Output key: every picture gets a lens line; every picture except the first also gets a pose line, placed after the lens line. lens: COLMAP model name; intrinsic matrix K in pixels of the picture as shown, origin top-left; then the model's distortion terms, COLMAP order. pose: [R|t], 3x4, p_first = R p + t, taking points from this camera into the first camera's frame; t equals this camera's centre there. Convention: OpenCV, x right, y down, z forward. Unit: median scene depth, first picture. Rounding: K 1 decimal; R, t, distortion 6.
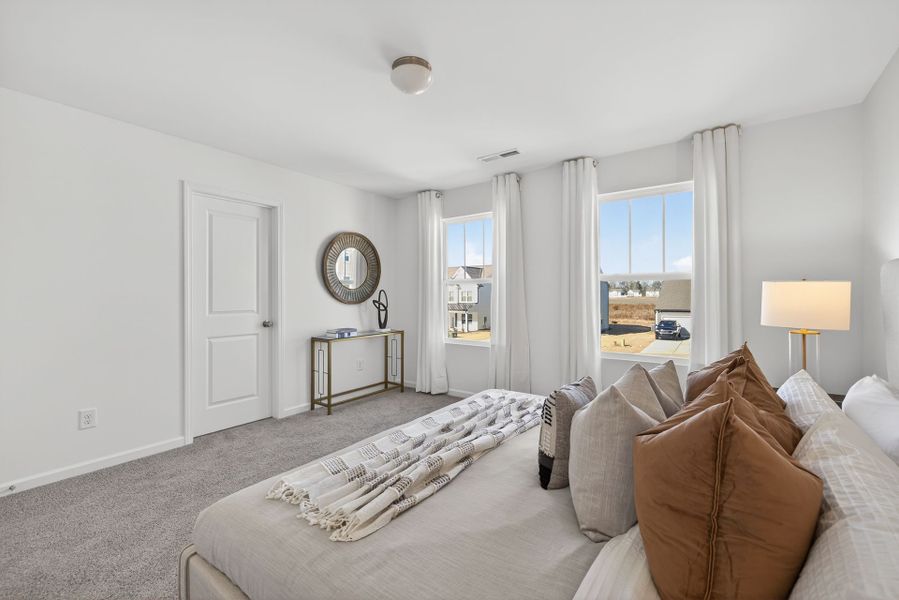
lens RADIAL K [[377.1, 0, 453.4], [0, 377.1, 299.7], [0, 0, 1]] dist [-0.001514, -0.001041]
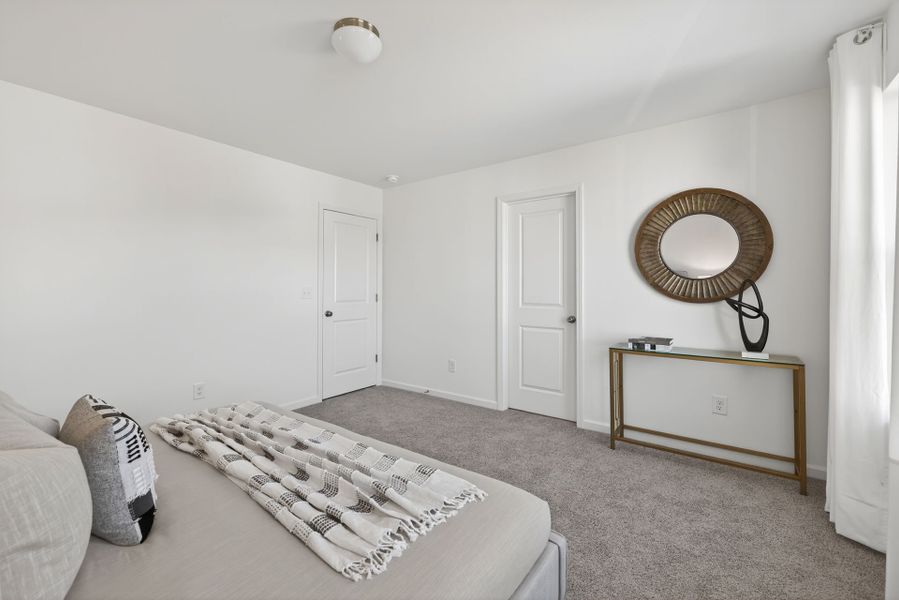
lens RADIAL K [[377.1, 0, 452.1], [0, 377.1, 292.3], [0, 0, 1]] dist [-0.001514, -0.001041]
pose [[-0.009695, 0.010626, -0.999897, 0.418800], [-0.017338, 0.999791, 0.010793, -0.008079], [0.999803, 0.017441, -0.009508, 0.685430]]
